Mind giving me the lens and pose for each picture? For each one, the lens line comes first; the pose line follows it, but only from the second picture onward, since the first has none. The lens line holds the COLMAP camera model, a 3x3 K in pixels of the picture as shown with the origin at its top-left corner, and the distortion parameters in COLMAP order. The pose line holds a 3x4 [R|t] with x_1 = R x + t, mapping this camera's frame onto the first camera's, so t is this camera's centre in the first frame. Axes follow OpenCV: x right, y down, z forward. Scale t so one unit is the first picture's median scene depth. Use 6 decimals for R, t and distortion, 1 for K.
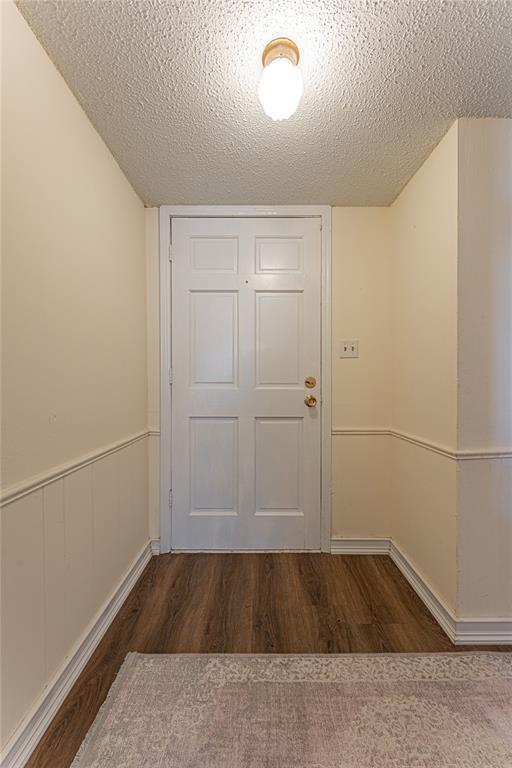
lens RADIAL K [[311.6, 0, 258.0], [0, 311.6, 382.5], [0, 0, 1]] dist [0.002061, -0.000300]
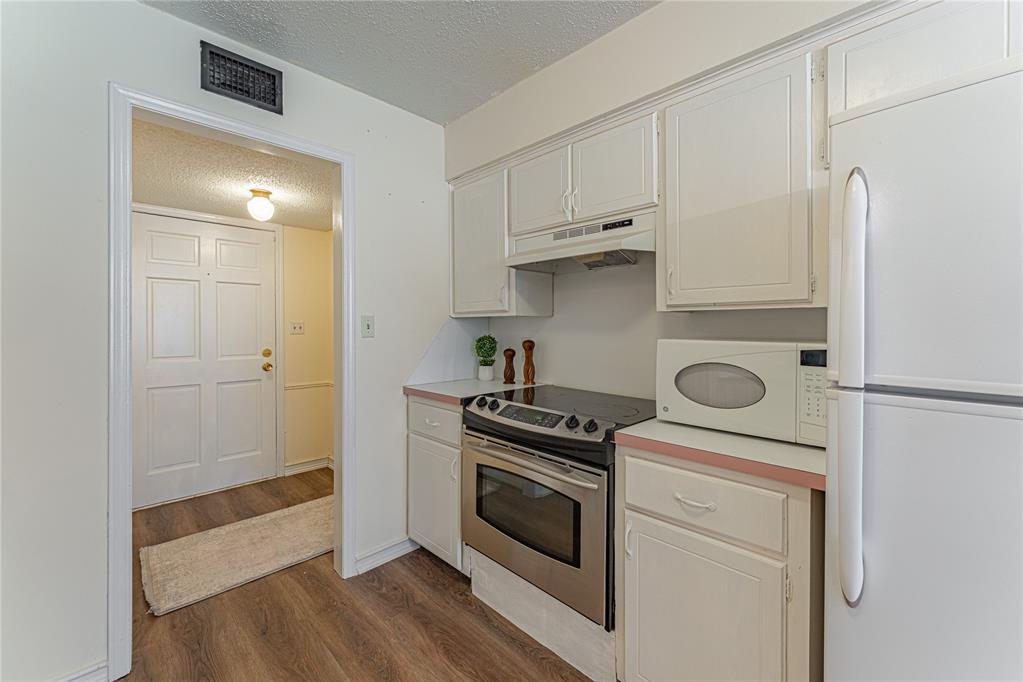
lens RADIAL K [[415.1, 0, 509.3], [0, 415.1, 326.6], [0, 0, 1]] dist [0.002061, -0.000300]
pose [[0.717923, -0.005146, 0.696104, -0.330585], [0.010717, 0.999936, -0.003661, -0.096494], [-0.696040, 0.010089, 0.717932, -1.022933]]
